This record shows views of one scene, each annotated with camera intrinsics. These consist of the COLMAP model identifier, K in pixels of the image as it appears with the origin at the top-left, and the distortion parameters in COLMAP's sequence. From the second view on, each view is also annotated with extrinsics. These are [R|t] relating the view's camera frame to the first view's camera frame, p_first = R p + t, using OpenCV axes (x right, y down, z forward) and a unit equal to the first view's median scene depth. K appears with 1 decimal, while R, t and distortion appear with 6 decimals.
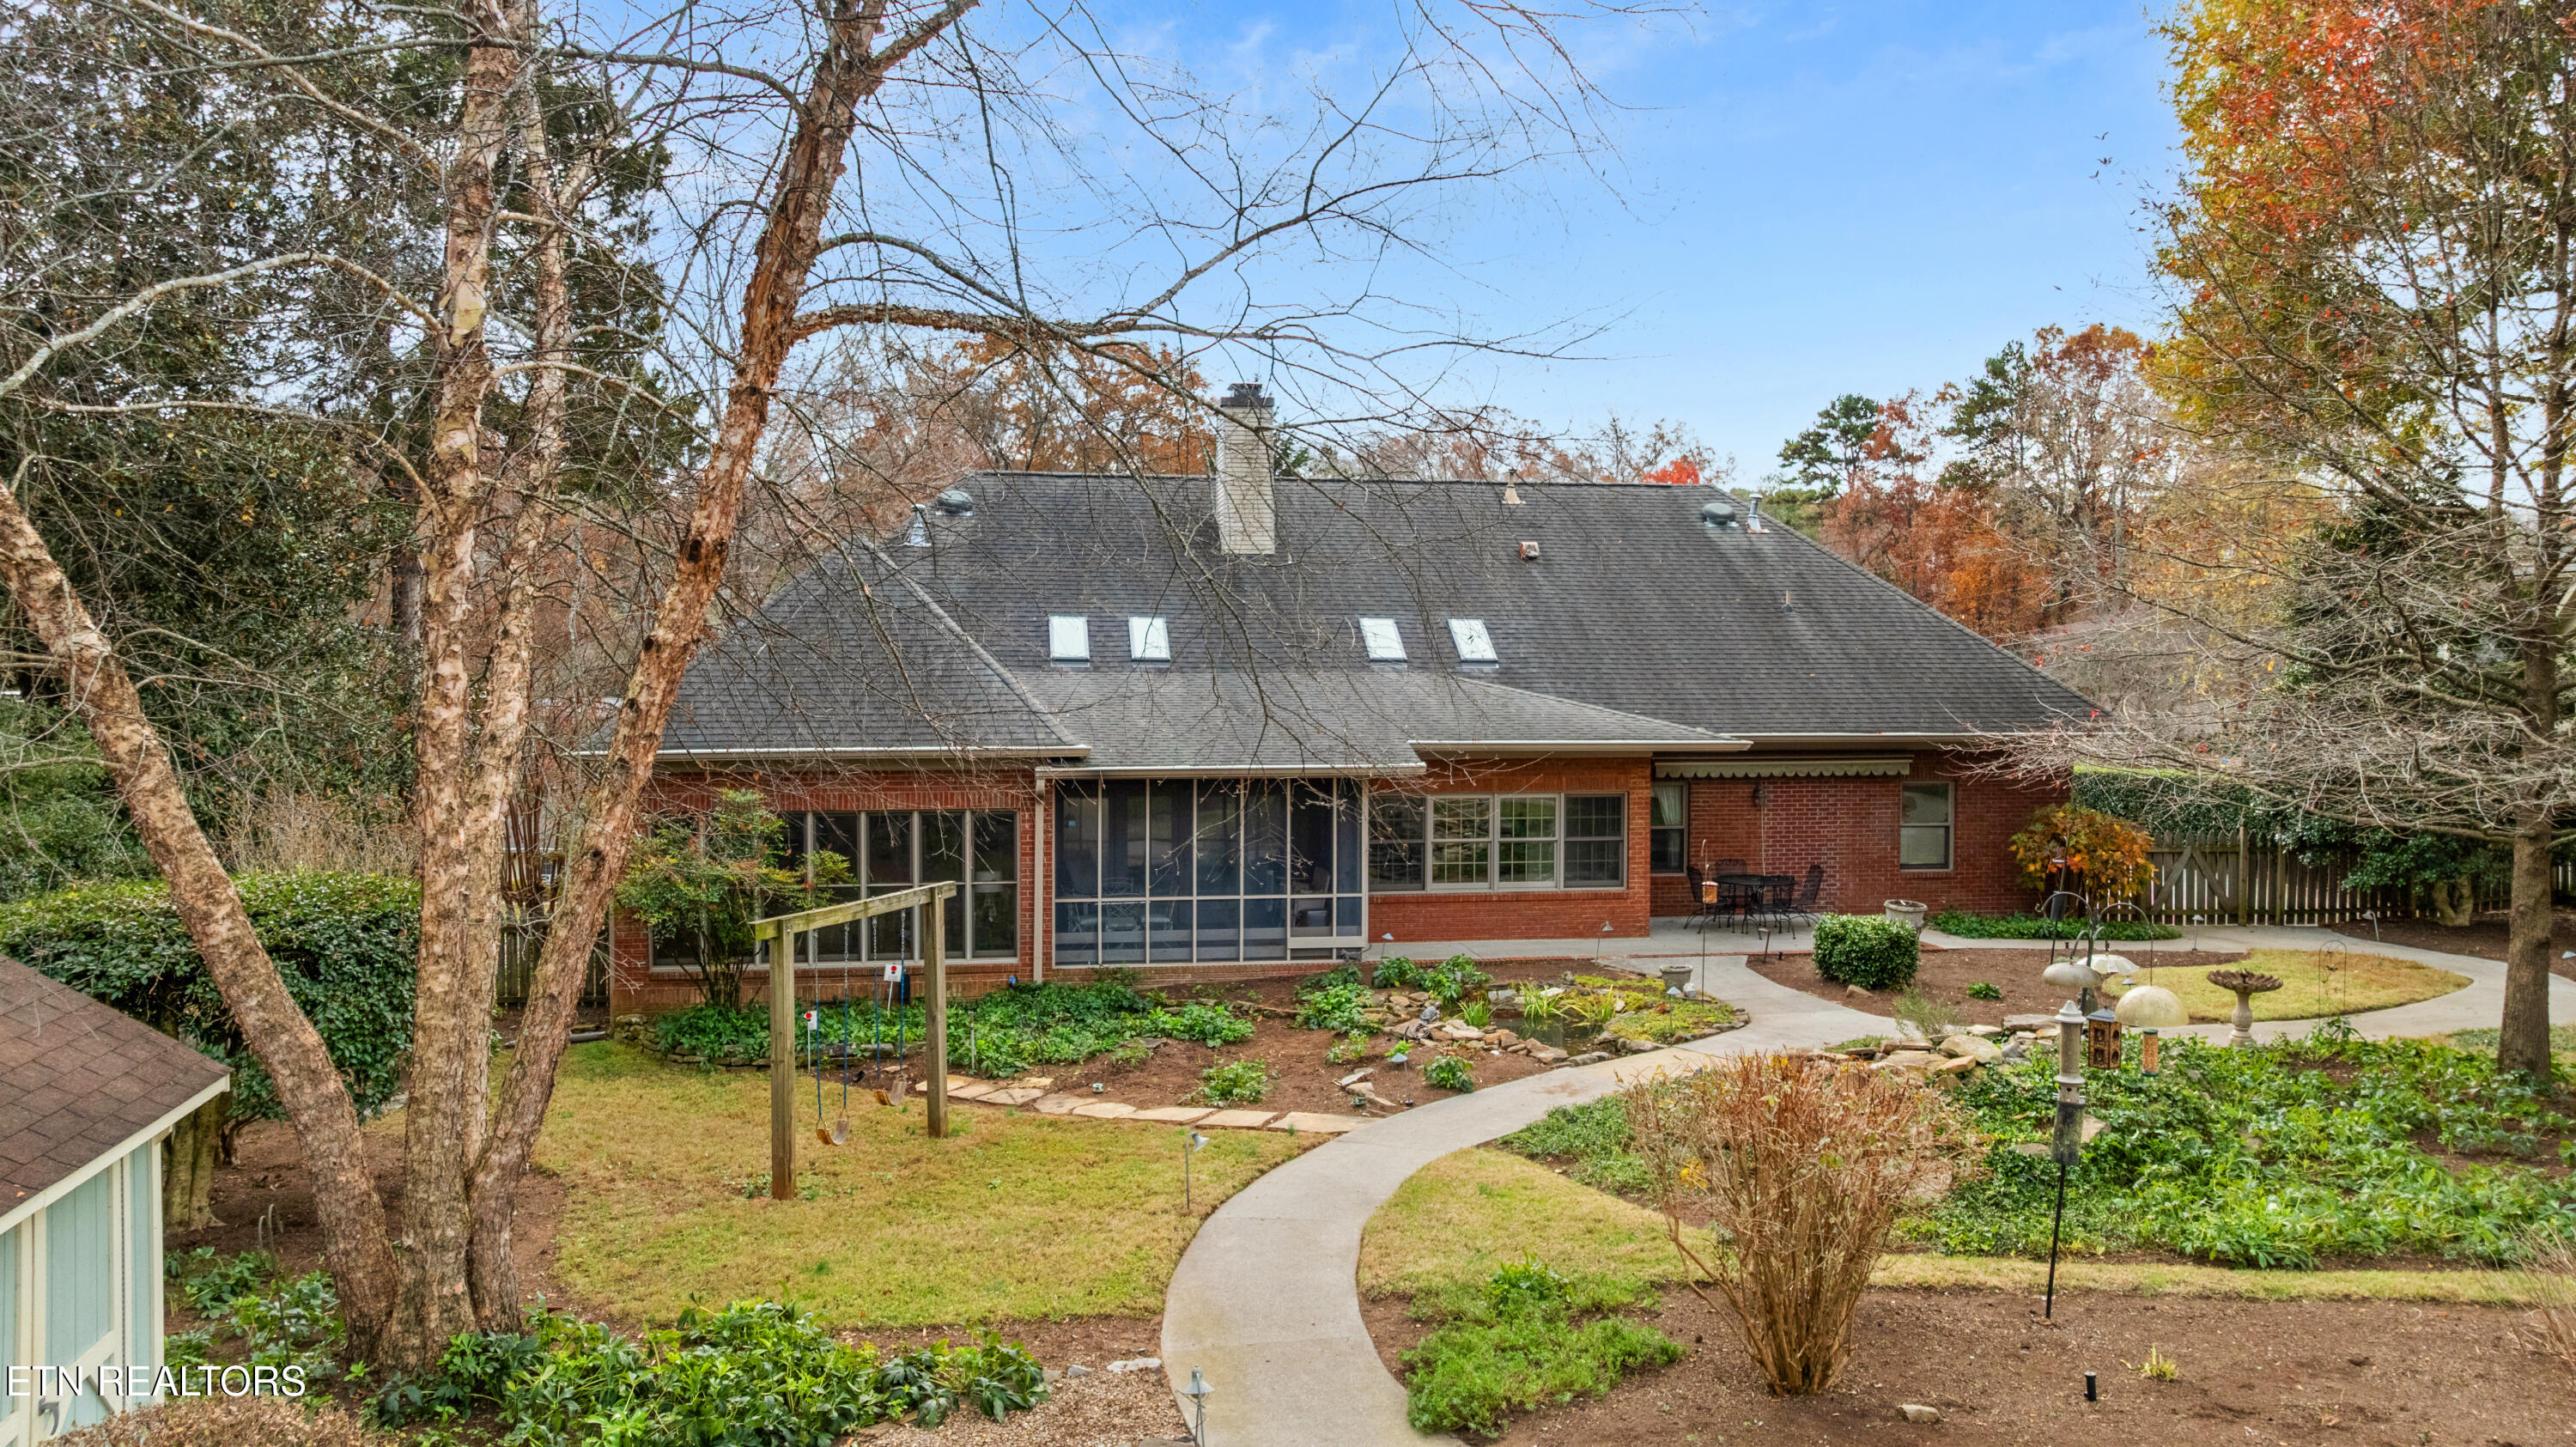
lens RADIAL K [[1603.5, 0, 1288.0], [0, 1603.5, 723.5], [0, 0, 1]] dist [-0.036643, 0.025214]
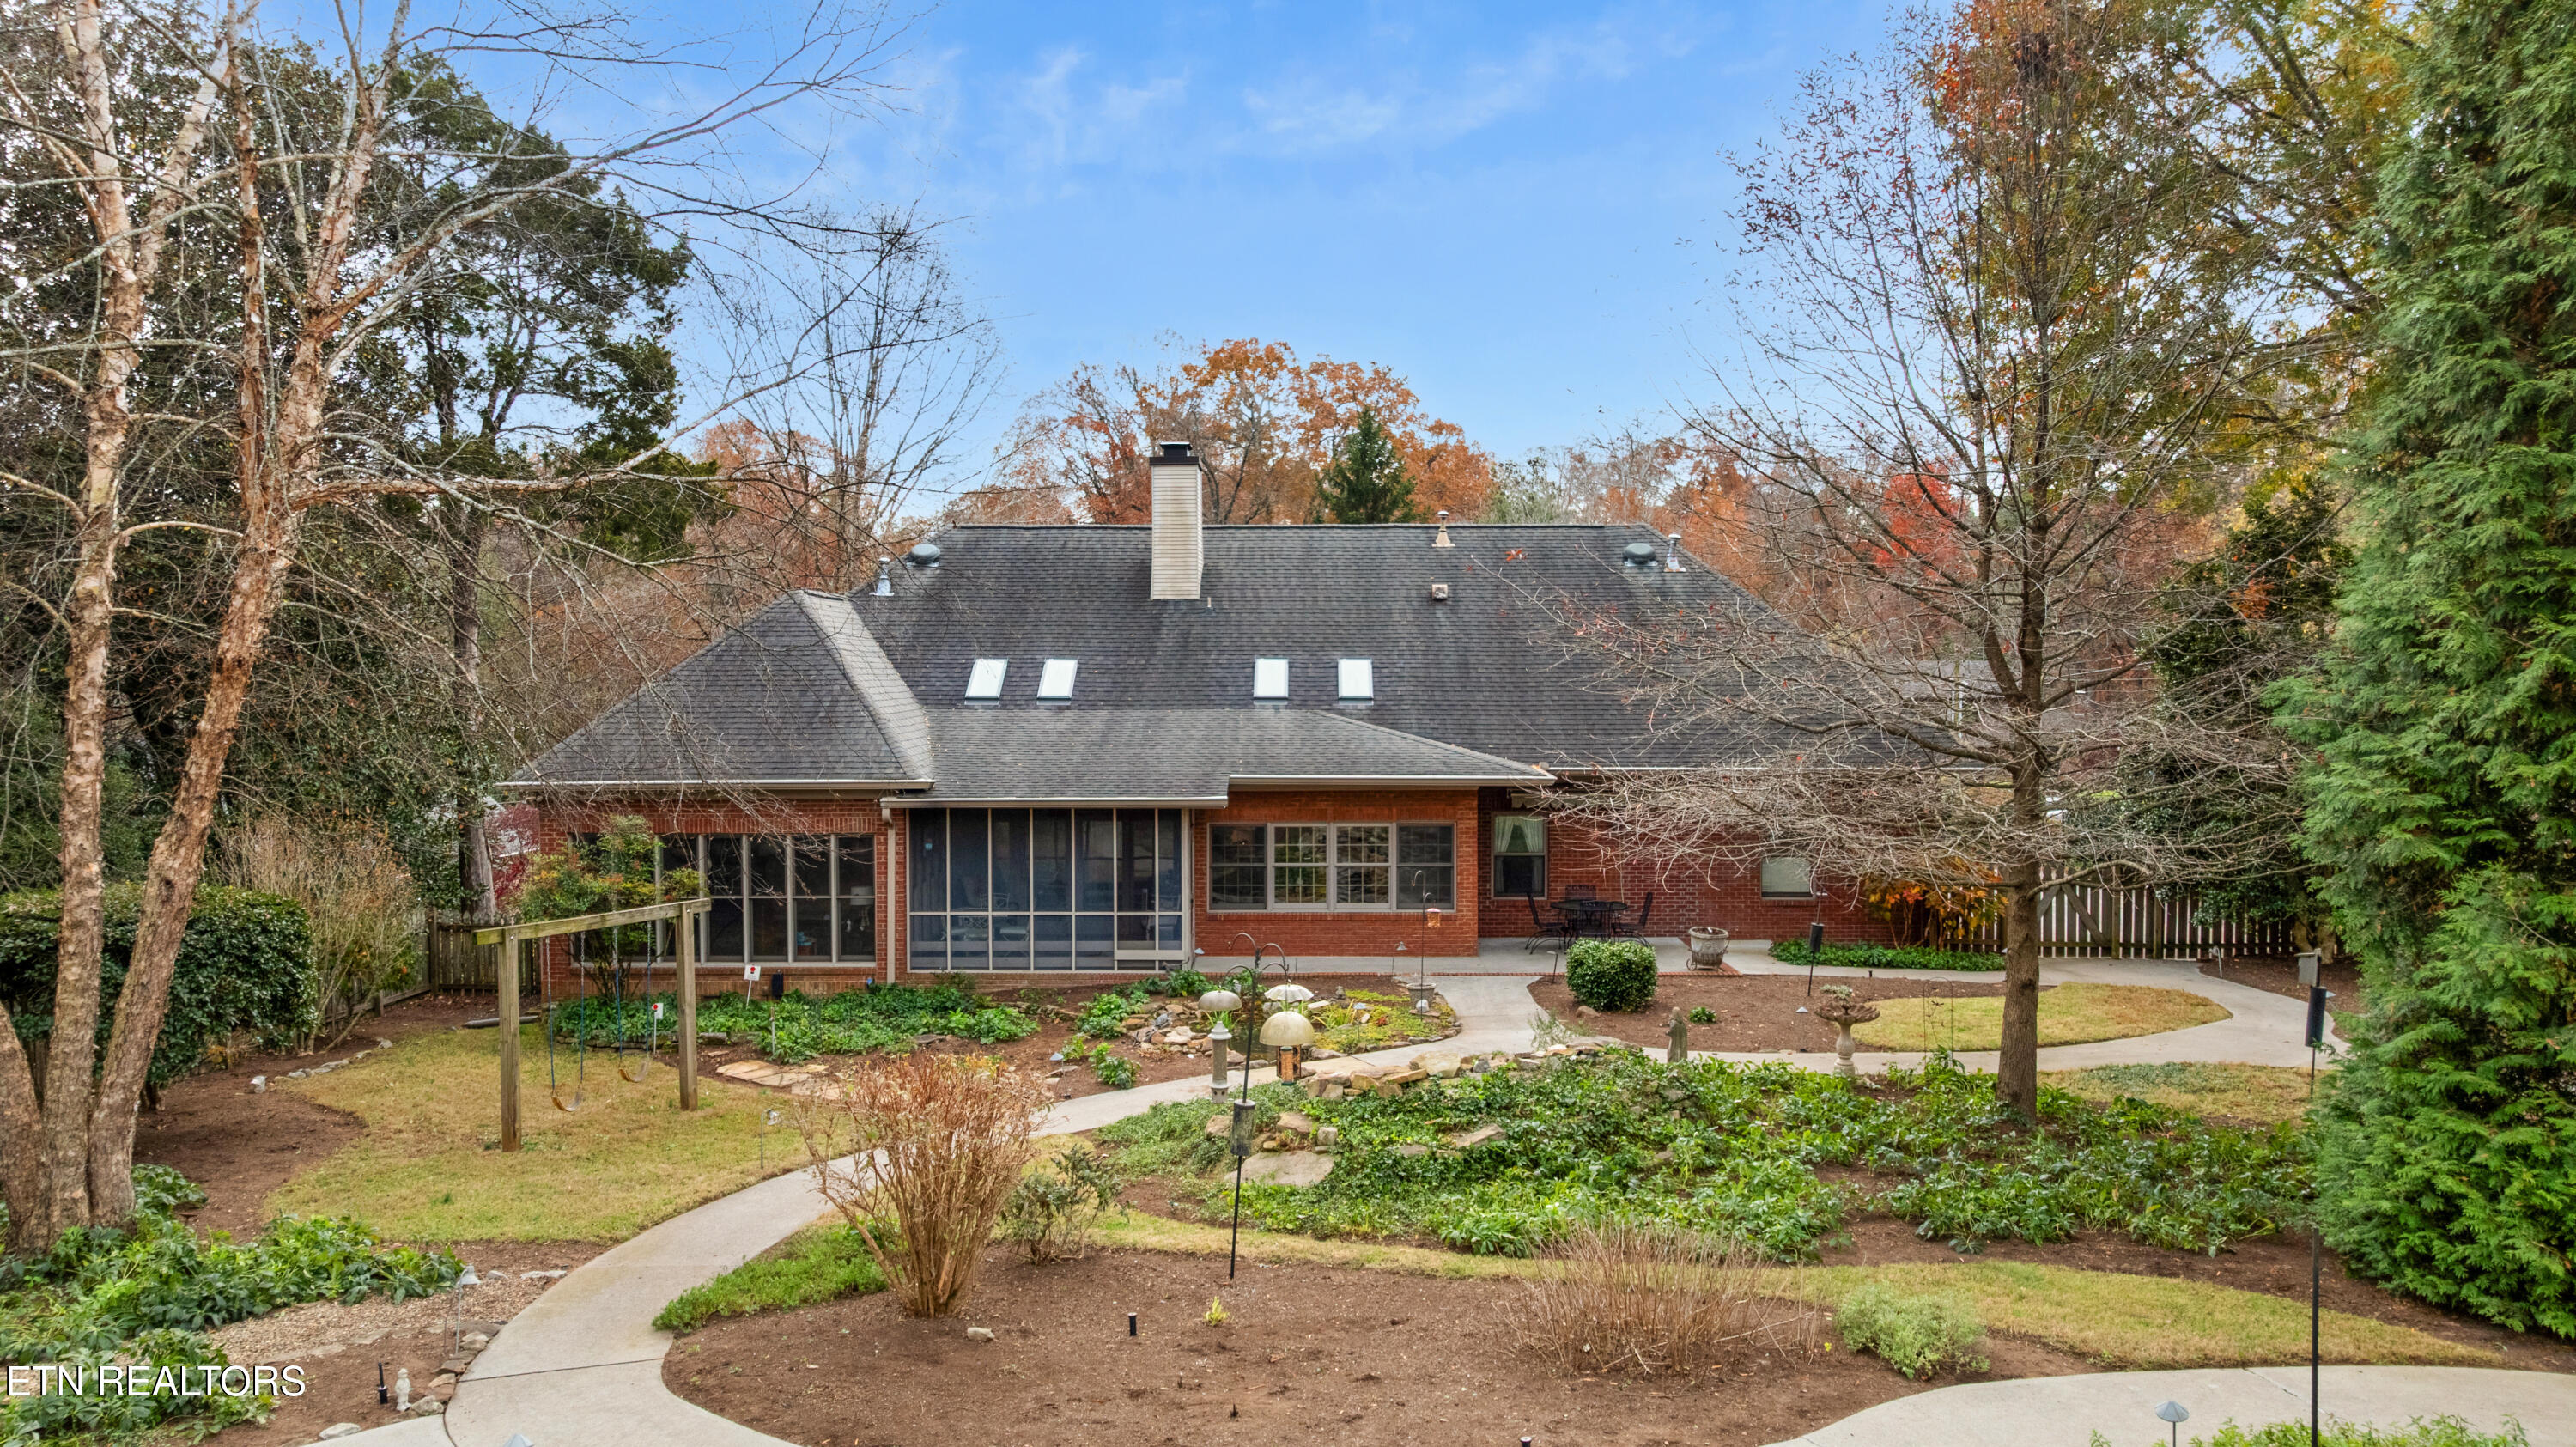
lens RADIAL K [[1575.7, 0, 1288.0], [0, 1575.7, 723.5], [0, 0, 1]] dist [-0.032567, 0.026044]
pose [[0.990174, 0.001951, -0.139824, 0.285351], [-0.002748, 0.999981, -0.005512, -0.020502], [0.139811, 0.005842, 0.990161, -0.082696]]
